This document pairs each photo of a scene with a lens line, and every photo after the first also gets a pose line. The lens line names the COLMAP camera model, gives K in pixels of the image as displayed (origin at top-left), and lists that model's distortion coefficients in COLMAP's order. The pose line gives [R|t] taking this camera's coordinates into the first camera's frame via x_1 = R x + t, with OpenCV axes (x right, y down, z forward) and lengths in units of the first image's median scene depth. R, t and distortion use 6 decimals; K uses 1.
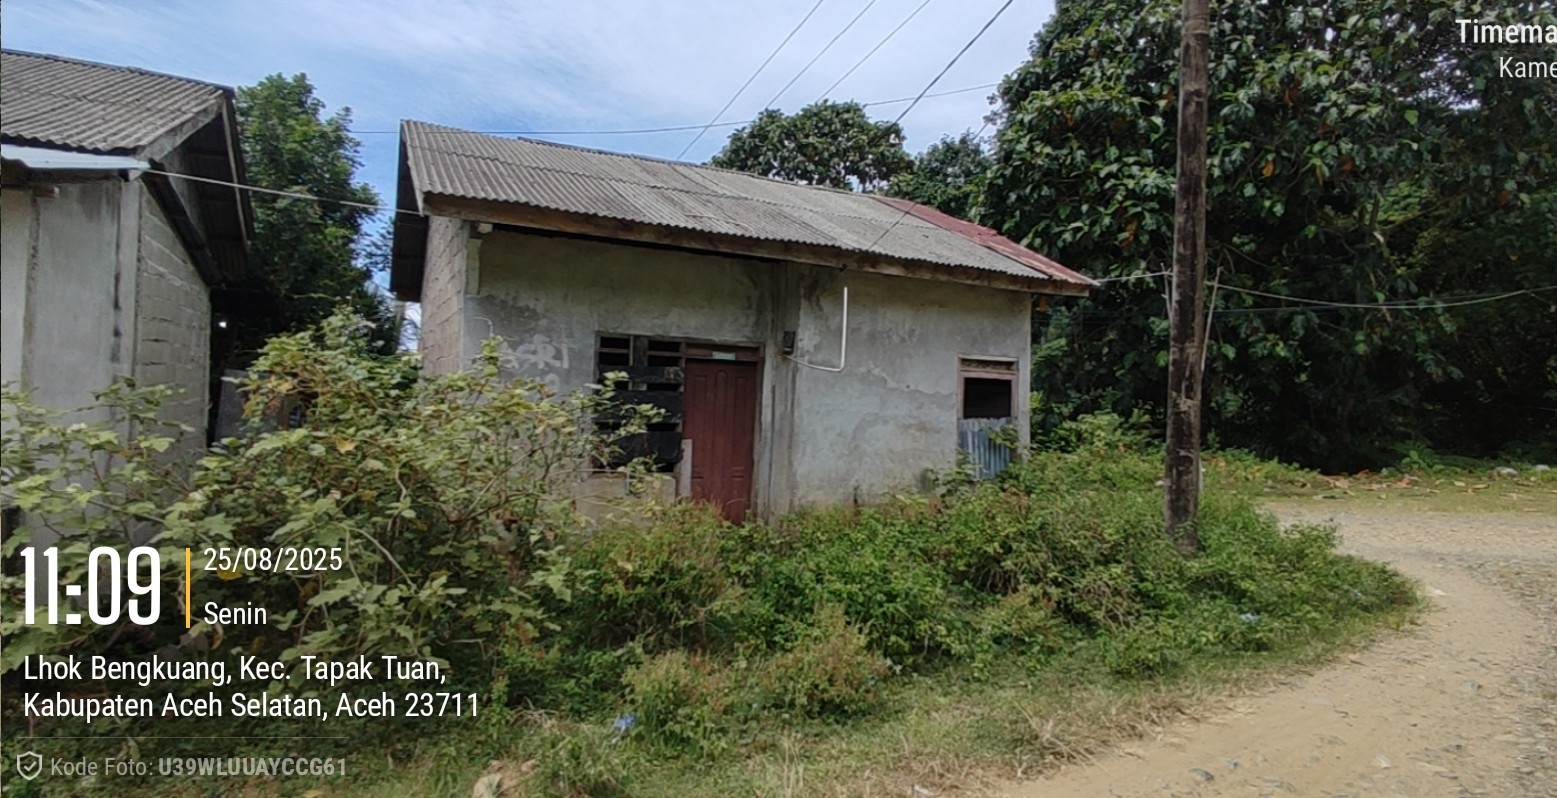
lens RADIAL K [[794.5, 0, 785.3], [0, 794.5, 395.6], [0, 0, 1]] dist [-0.004228, -0.001245]
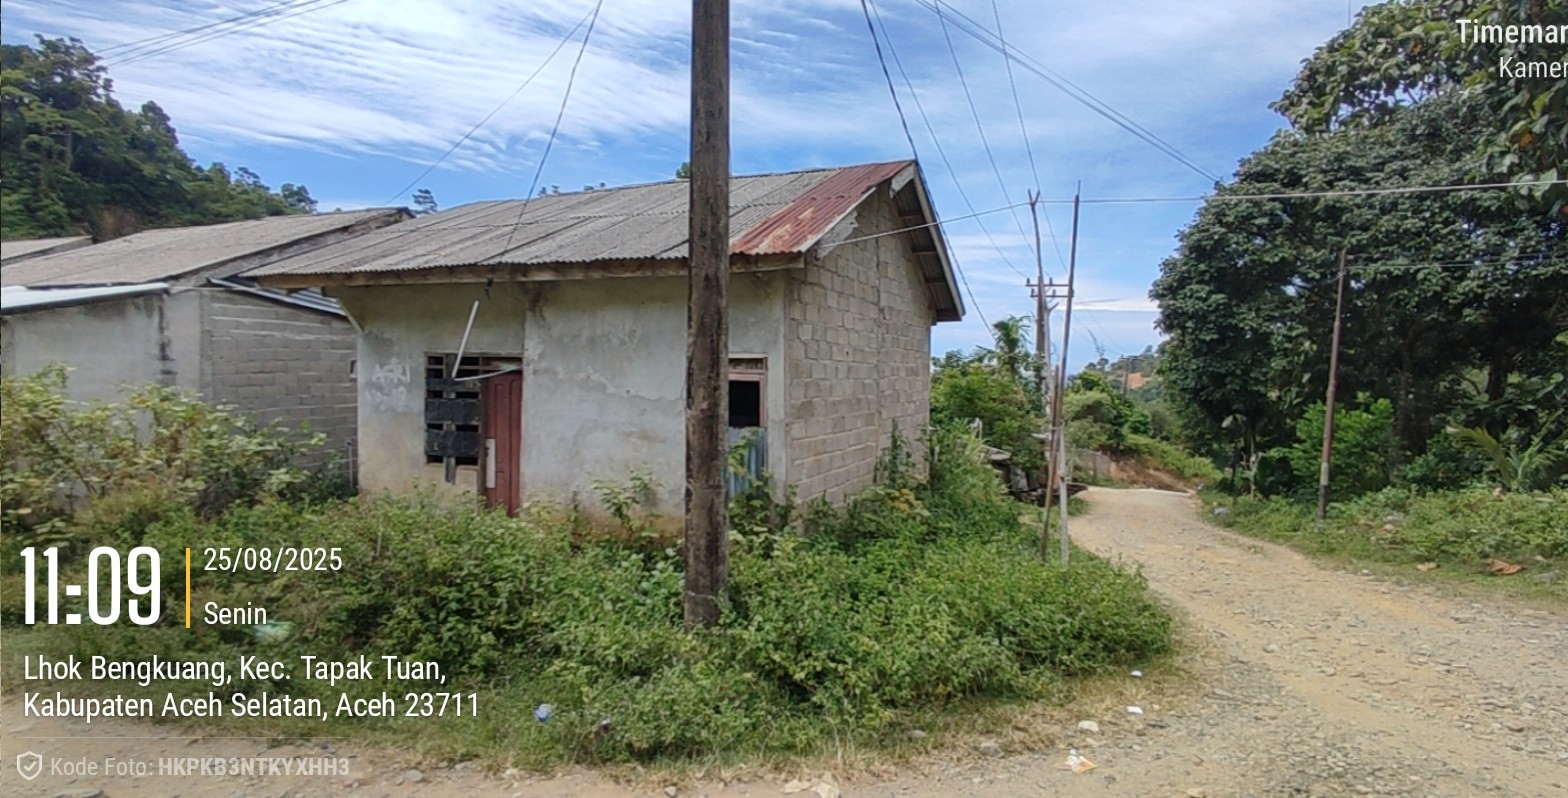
lens RADIAL K [[799.7, 0, 780.7], [0, 799.7, 389.9], [0, 0, 1]] dist [-0.003971, -0.000262]
pose [[0.652470, -0.010840, -0.757737, 1.040159], [0.008634, 0.999939, -0.006870, -0.005884], [0.757765, -0.002059, 0.652524, 0.549687]]
